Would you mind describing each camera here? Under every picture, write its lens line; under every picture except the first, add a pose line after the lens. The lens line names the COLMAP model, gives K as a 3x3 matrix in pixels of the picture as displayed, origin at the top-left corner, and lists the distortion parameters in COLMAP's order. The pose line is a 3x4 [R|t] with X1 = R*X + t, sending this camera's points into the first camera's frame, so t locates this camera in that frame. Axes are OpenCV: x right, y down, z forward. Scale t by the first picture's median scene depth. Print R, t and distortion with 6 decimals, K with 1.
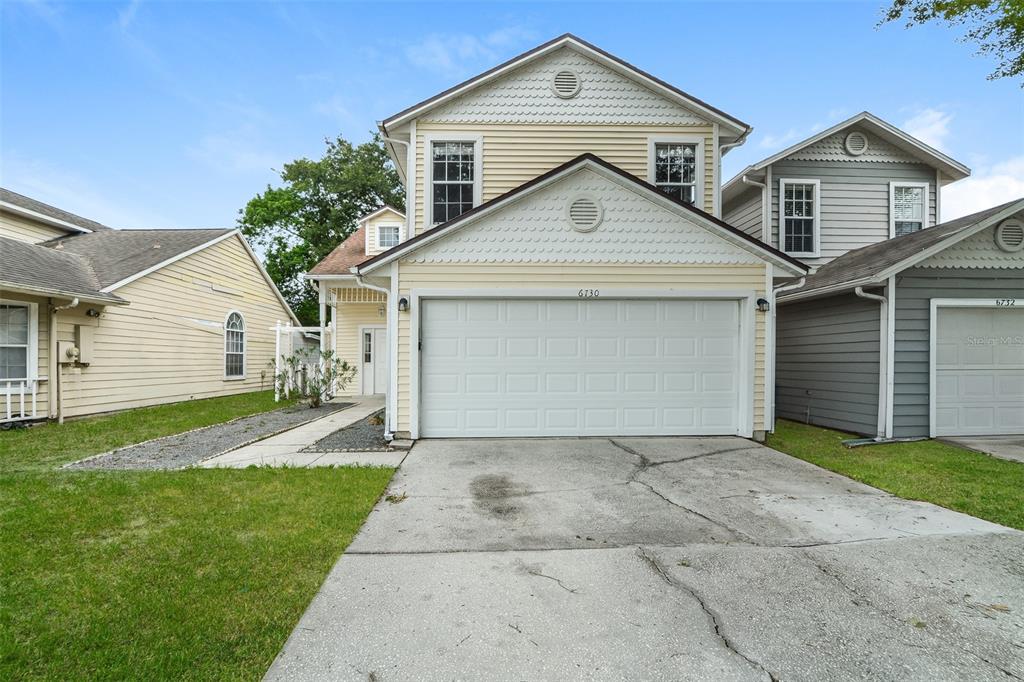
lens RADIAL K [[468.8, 0, 508.9], [0, 468.8, 358.7], [0, 0, 1]] dist [-0.028087, 0.000037]
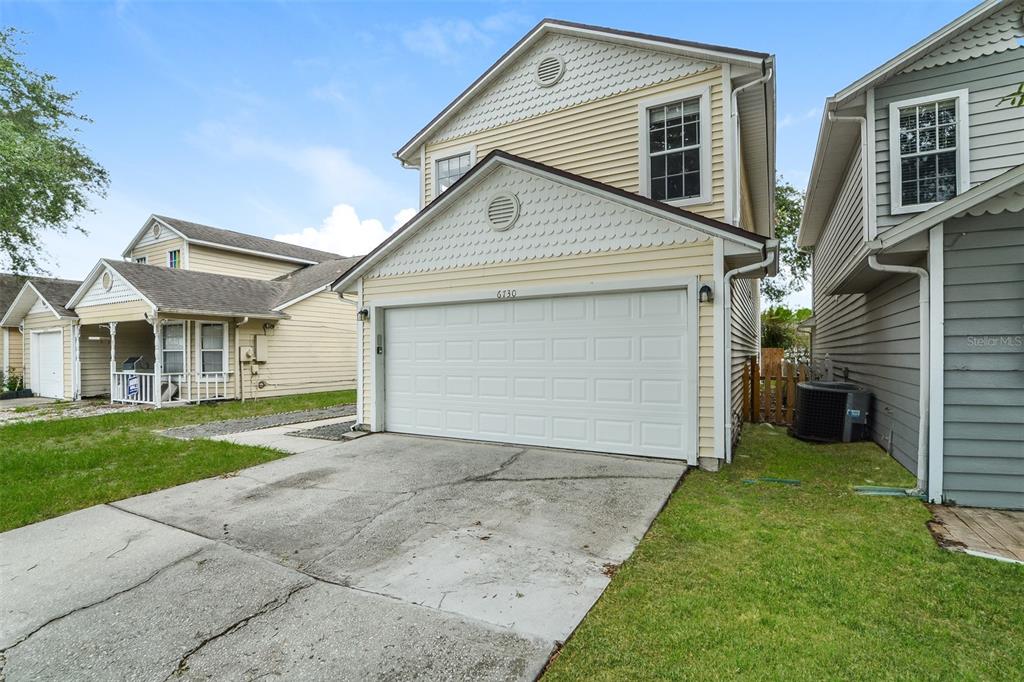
lens RADIAL K [[467.4, 0, 506.4], [0, 467.4, 347.1], [0, 0, 1]] dist [-0.028016, 0.001423]
pose [[0.868972, -0.009825, -0.494764, 0.519886], [0.004857, 0.999924, -0.011325, -0.016649], [0.494838, 0.007438, 0.868954, 0.139186]]
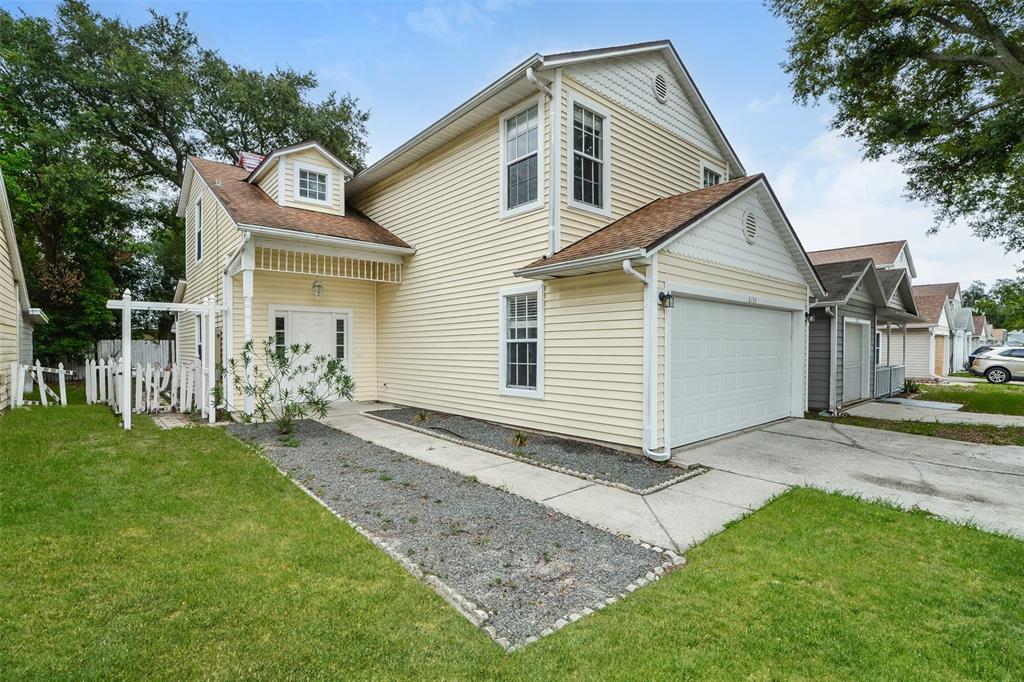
lens RADIAL K [[467.4, 0, 506.4], [0, 467.4, 347.1], [0, 0, 1]] dist [-0.028016, 0.001423]
pose [[0.769929, -0.002121, 0.638126, -0.790782], [-0.000585, 0.999992, 0.004030, -0.026899], [-0.638129, -0.003477, 0.769922, 0.429584]]
